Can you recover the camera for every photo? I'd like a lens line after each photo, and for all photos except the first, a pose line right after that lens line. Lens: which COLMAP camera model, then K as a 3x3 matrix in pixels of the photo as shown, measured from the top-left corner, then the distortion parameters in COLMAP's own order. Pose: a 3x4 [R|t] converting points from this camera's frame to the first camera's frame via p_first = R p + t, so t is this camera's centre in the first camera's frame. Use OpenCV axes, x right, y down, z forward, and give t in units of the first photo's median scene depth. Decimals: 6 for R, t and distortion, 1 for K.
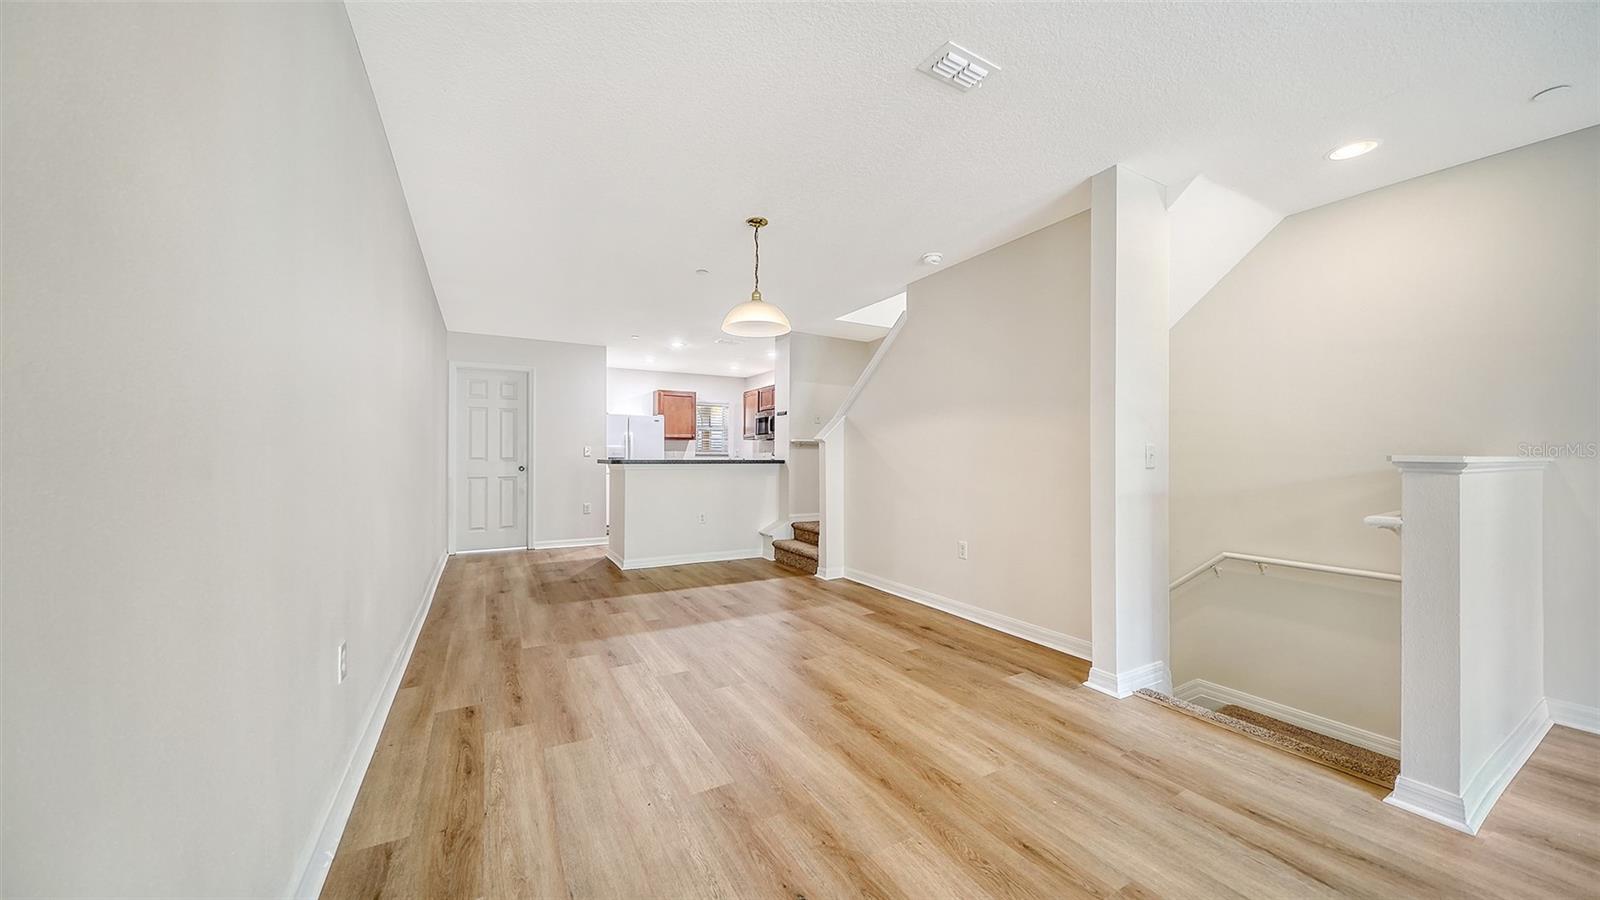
lens RADIAL K [[558.7, 0, 797.9], [0, 558.7, 453.7], [0, 0, 1]] dist [0.002759, -0.002664]
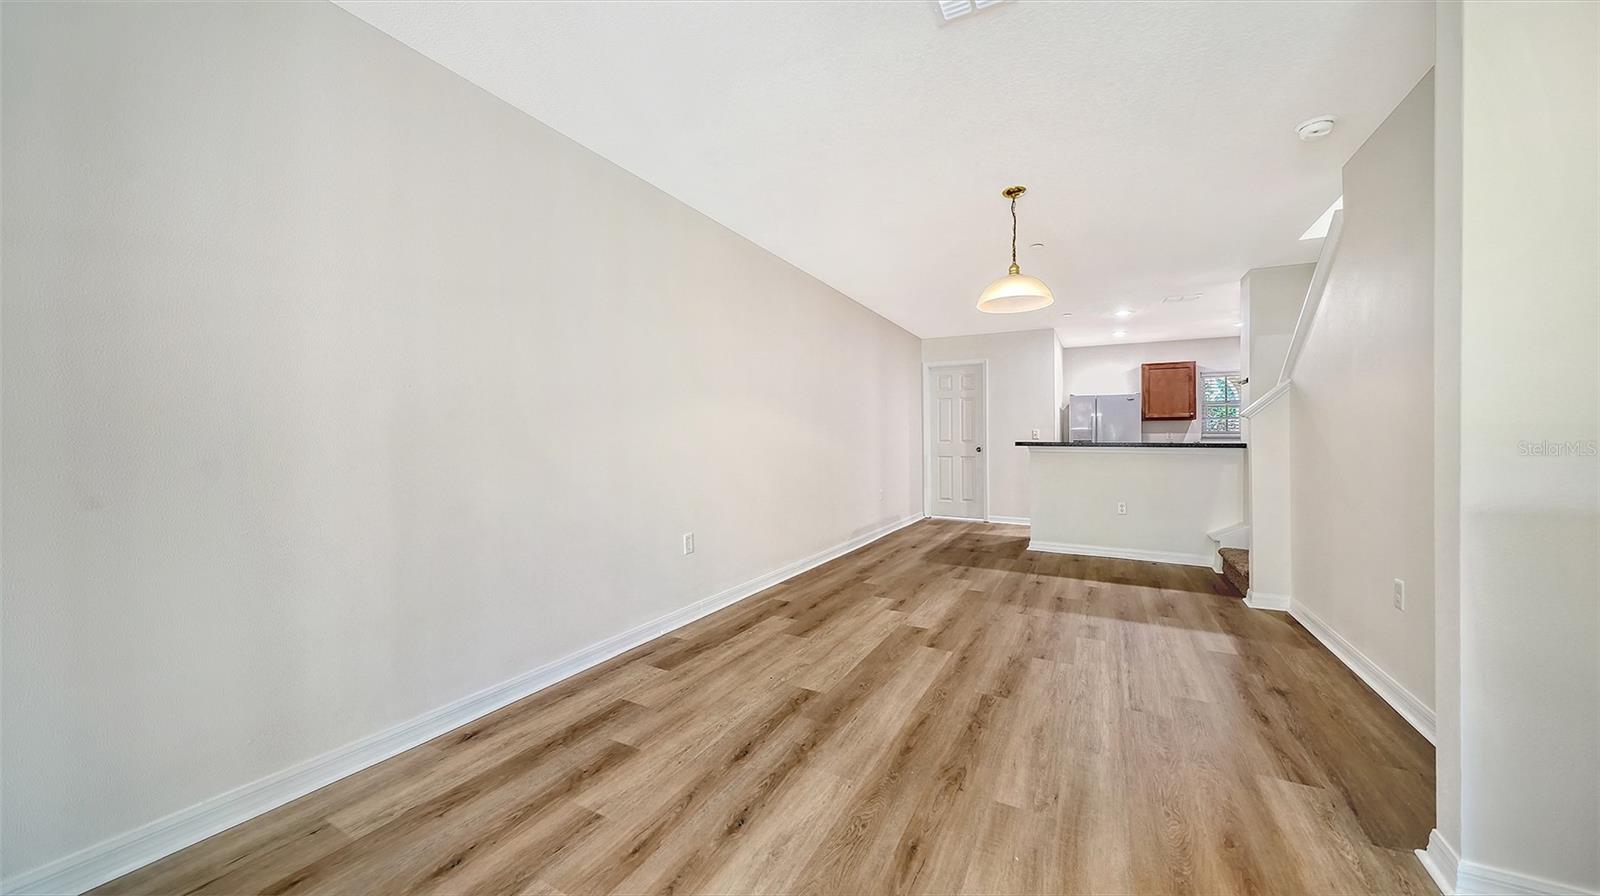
lens RADIAL K [[558.7, 0, 800.5], [0, 558.7, 457.9], [0, 0, 1]] dist [0.002759, -0.002664]
pose [[0.527254, 0.028591, -0.849227, 0.496243], [0.001909, 0.999391, 0.034832, 0.005212], [0.849706, -0.019987, 0.526878, 0.160869]]
